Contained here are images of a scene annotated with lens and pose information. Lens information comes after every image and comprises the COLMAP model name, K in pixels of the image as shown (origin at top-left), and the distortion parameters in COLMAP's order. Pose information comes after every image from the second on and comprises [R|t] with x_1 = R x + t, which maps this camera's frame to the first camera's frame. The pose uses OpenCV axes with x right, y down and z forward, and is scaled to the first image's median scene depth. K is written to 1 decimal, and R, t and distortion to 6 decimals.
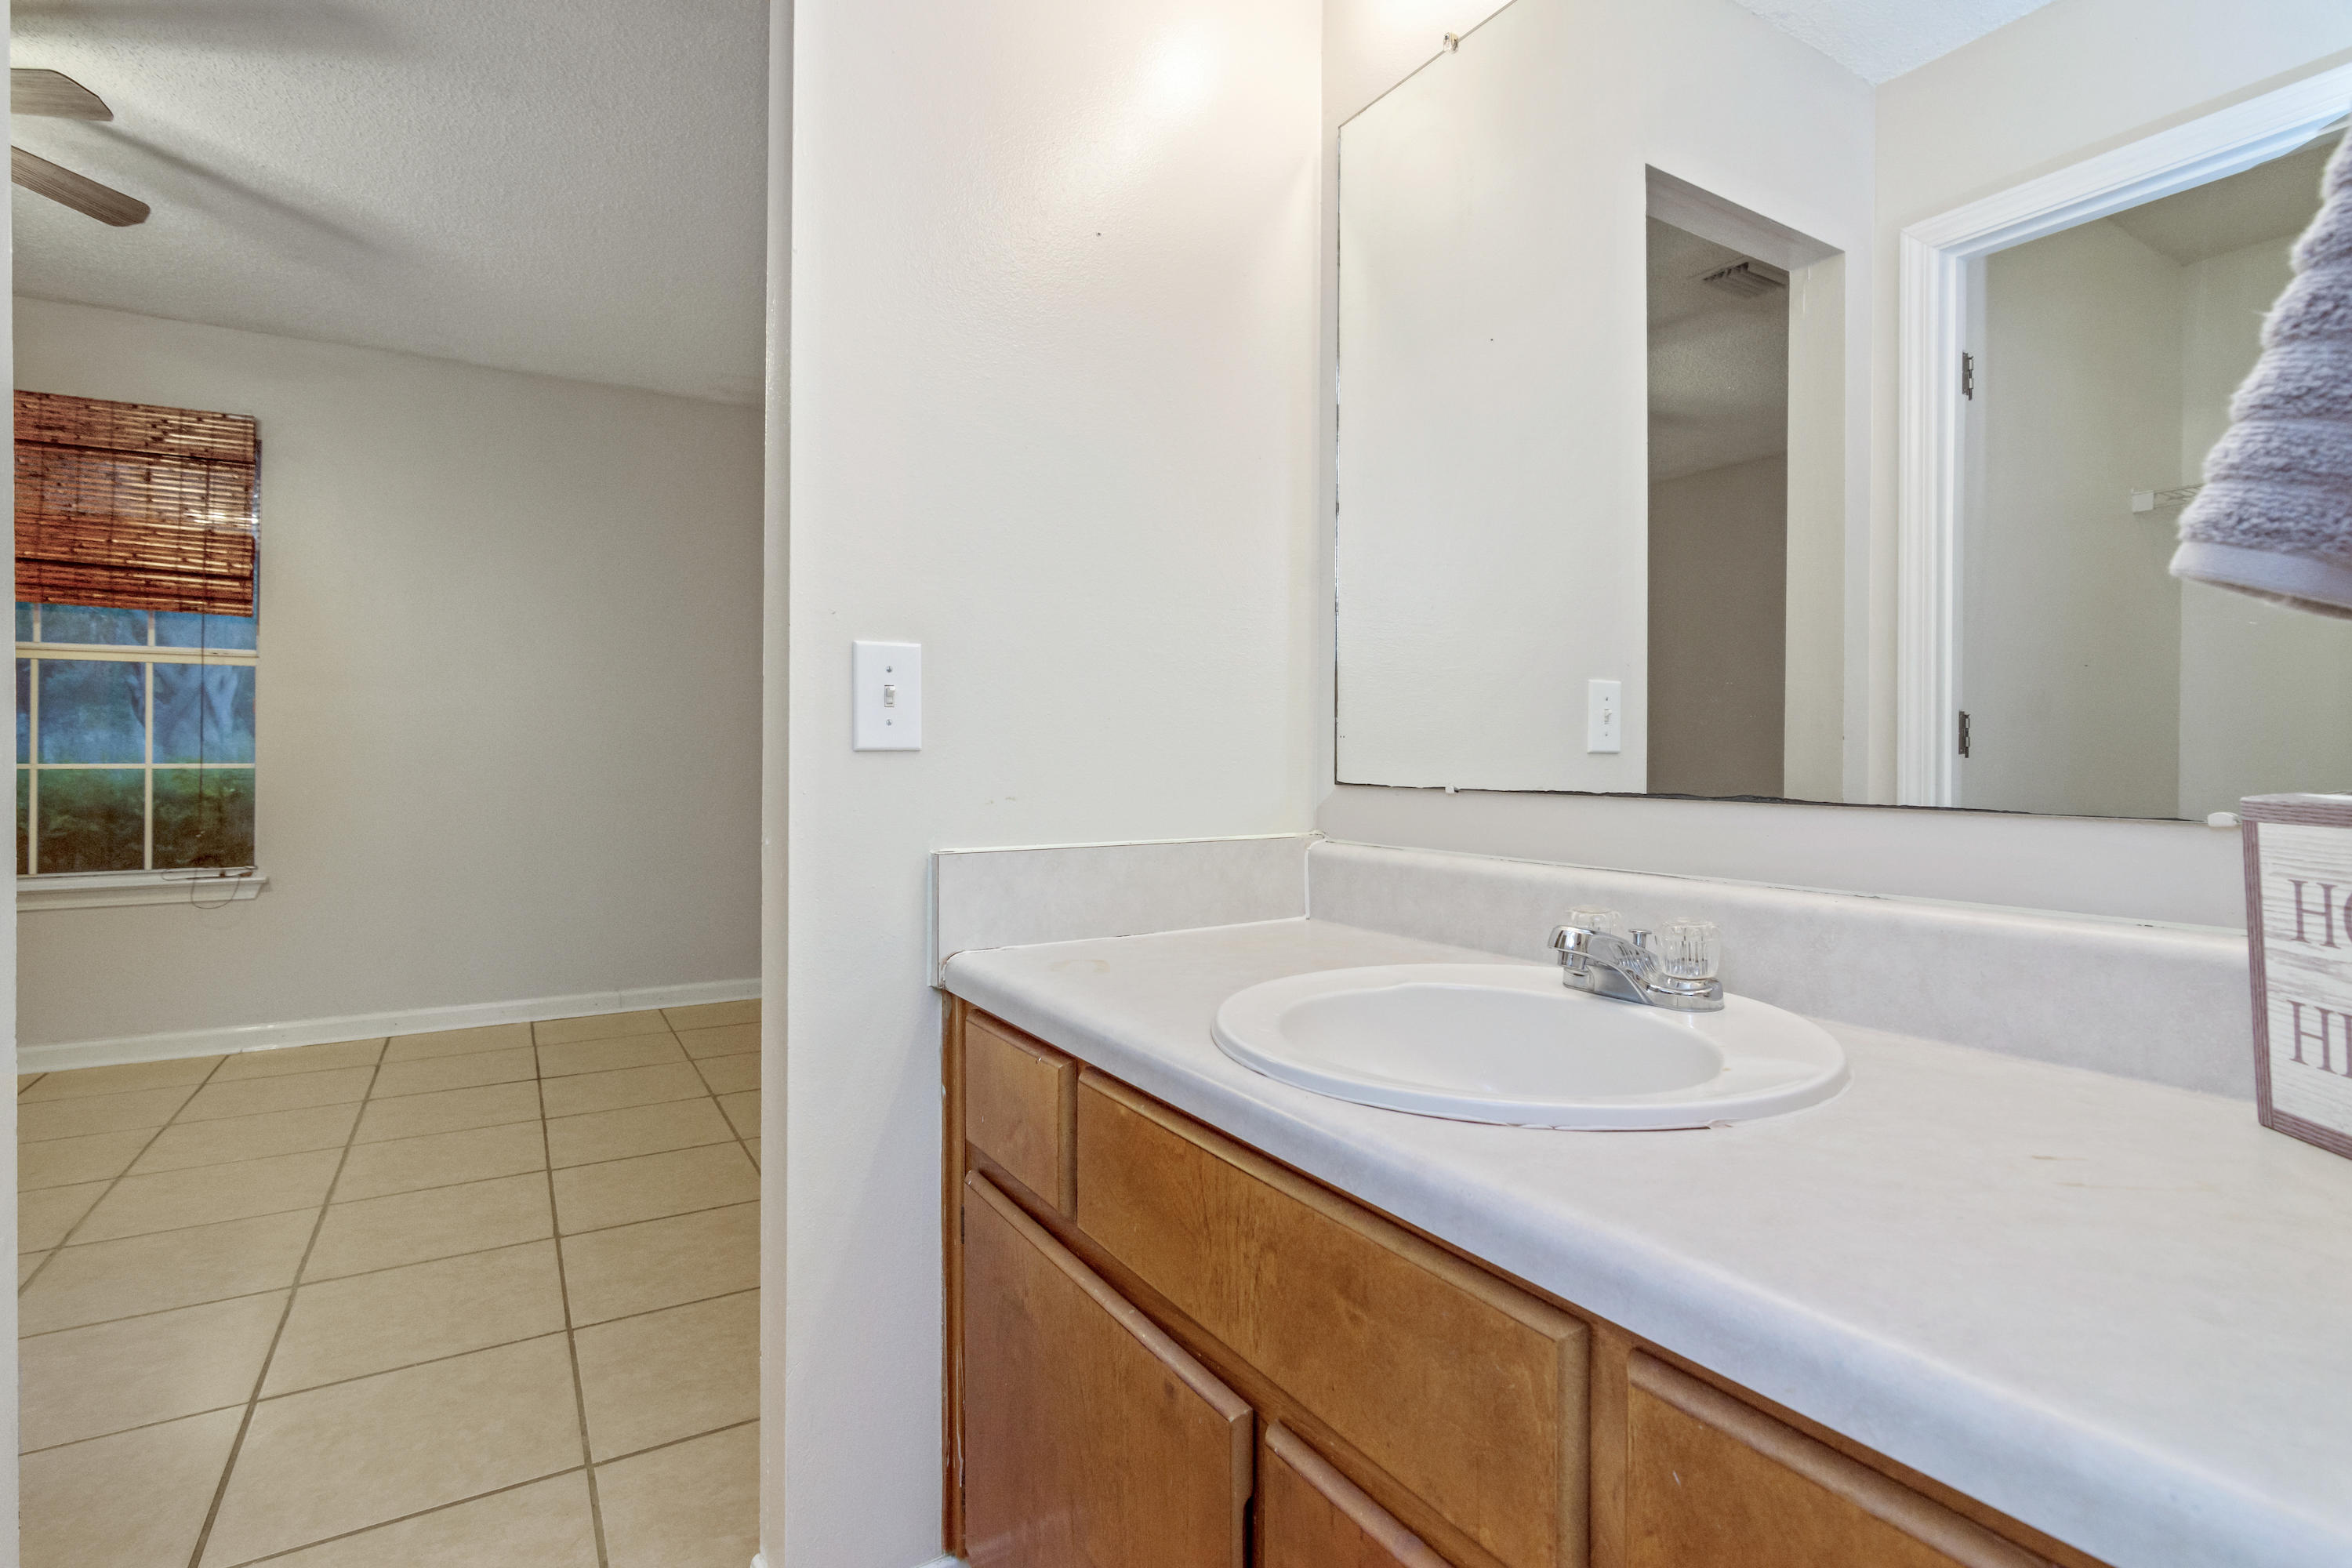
lens RADIAL K [[1182.2, 0, 1183.9], [0, 1182.2, 767.6], [0, 0, 1]] dist [0.006247, 0.001948]
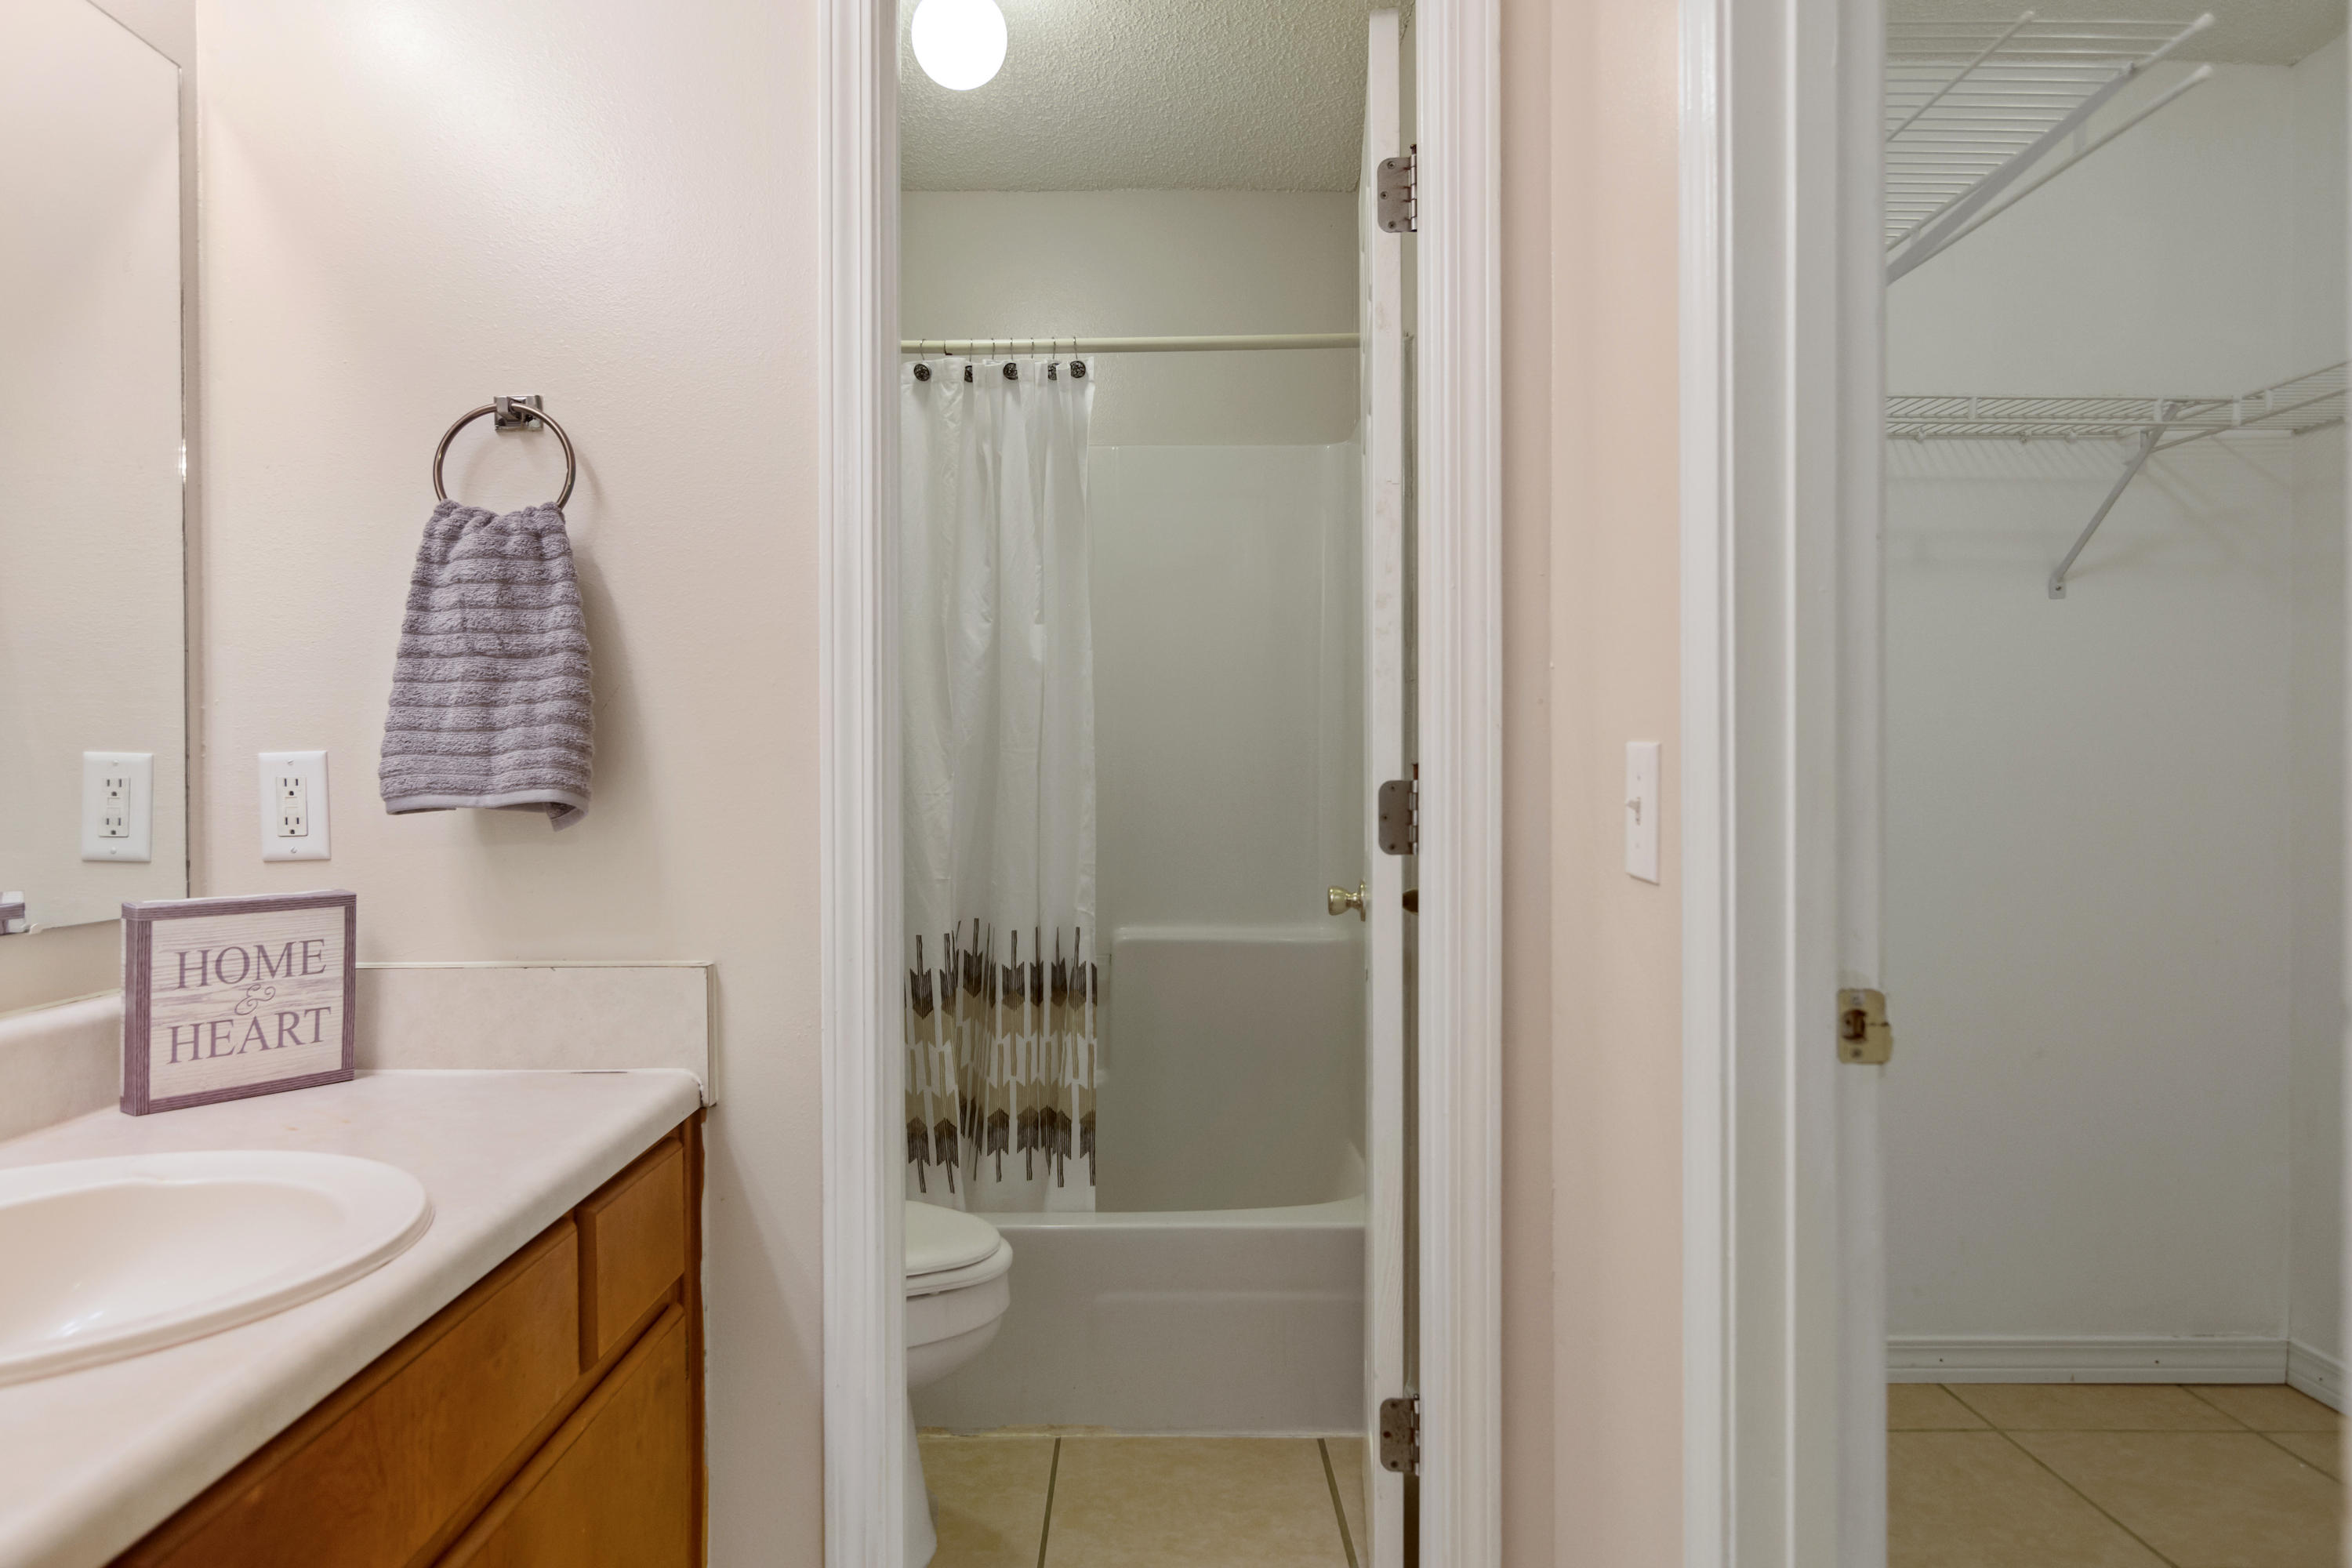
lens RADIAL K [[1418.7, 0, 1178.8], [0, 1418.7, 780.8], [0, 0, 1]] dist [0.000695, 0.000137]
pose [[-0.865826, -0.002751, 0.500338, -0.438459], [0.003374, 0.999930, 0.011337, -0.056304], [-0.500335, 0.011504, -0.865756, 0.698256]]
